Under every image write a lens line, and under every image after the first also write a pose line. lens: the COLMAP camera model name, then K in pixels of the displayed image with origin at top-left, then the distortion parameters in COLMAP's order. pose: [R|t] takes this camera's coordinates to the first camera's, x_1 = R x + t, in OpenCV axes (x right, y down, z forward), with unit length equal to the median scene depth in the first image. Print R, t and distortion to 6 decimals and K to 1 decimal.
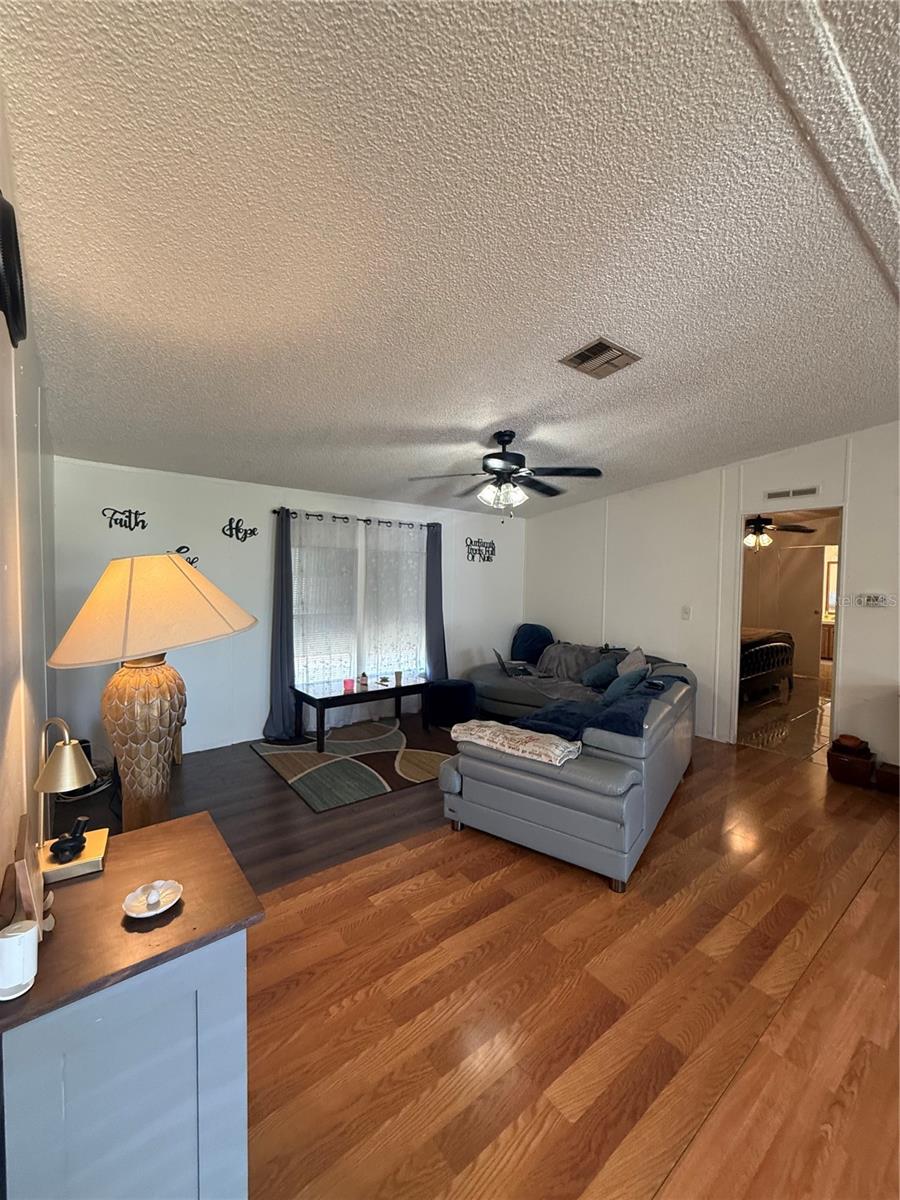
lens RADIAL K [[482.4, 0, 447.5], [0, 482.4, 598.4], [0, 0, 1]] dist [-0.000201, 0.000348]
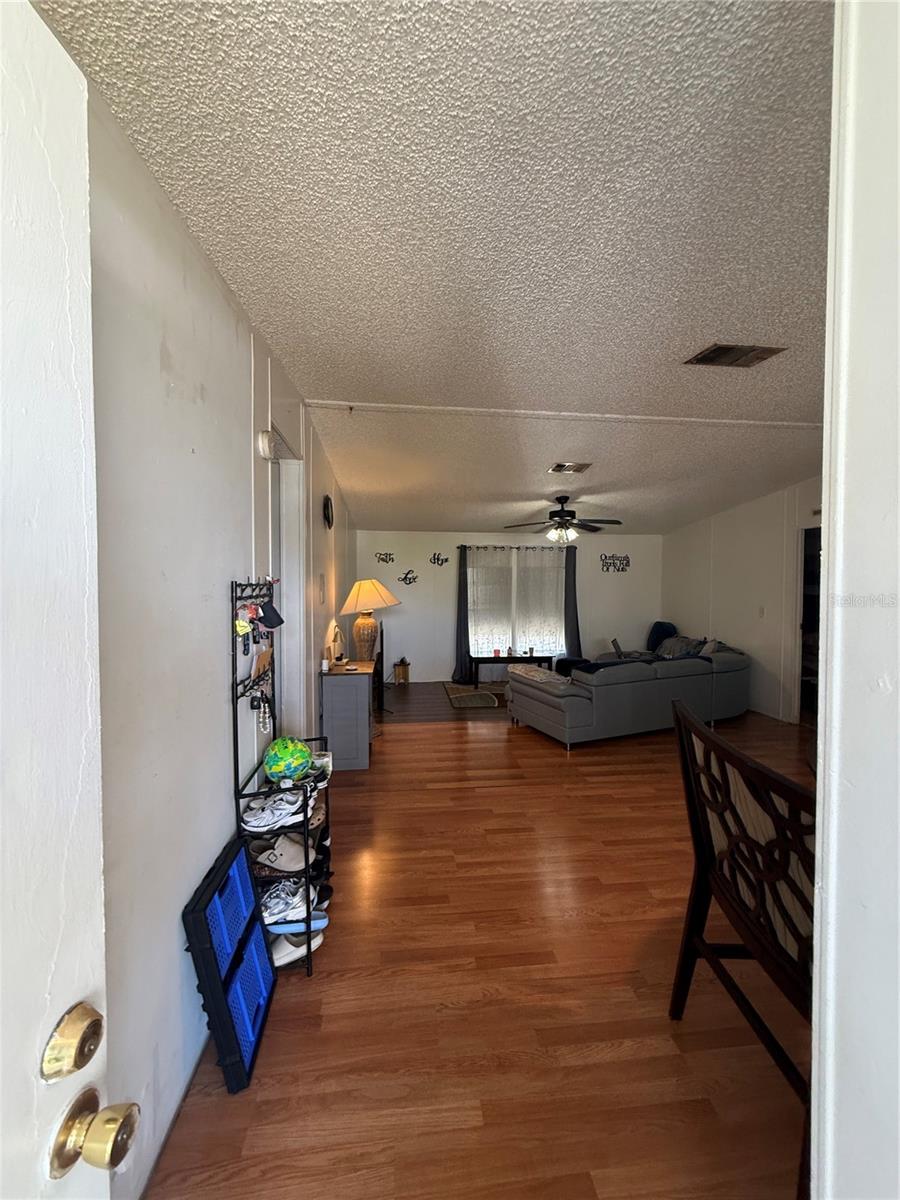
lens RADIAL K [[482.4, 0, 453.0], [0, 482.4, 598.0], [0, 0, 1]] dist [-0.000201, 0.000348]
pose [[0.854729, 0.002157, -0.519070, 0.704922], [-0.009588, 0.999886, -0.011633, 0.025210], [0.518985, 0.014920, 0.854653, -0.638486]]
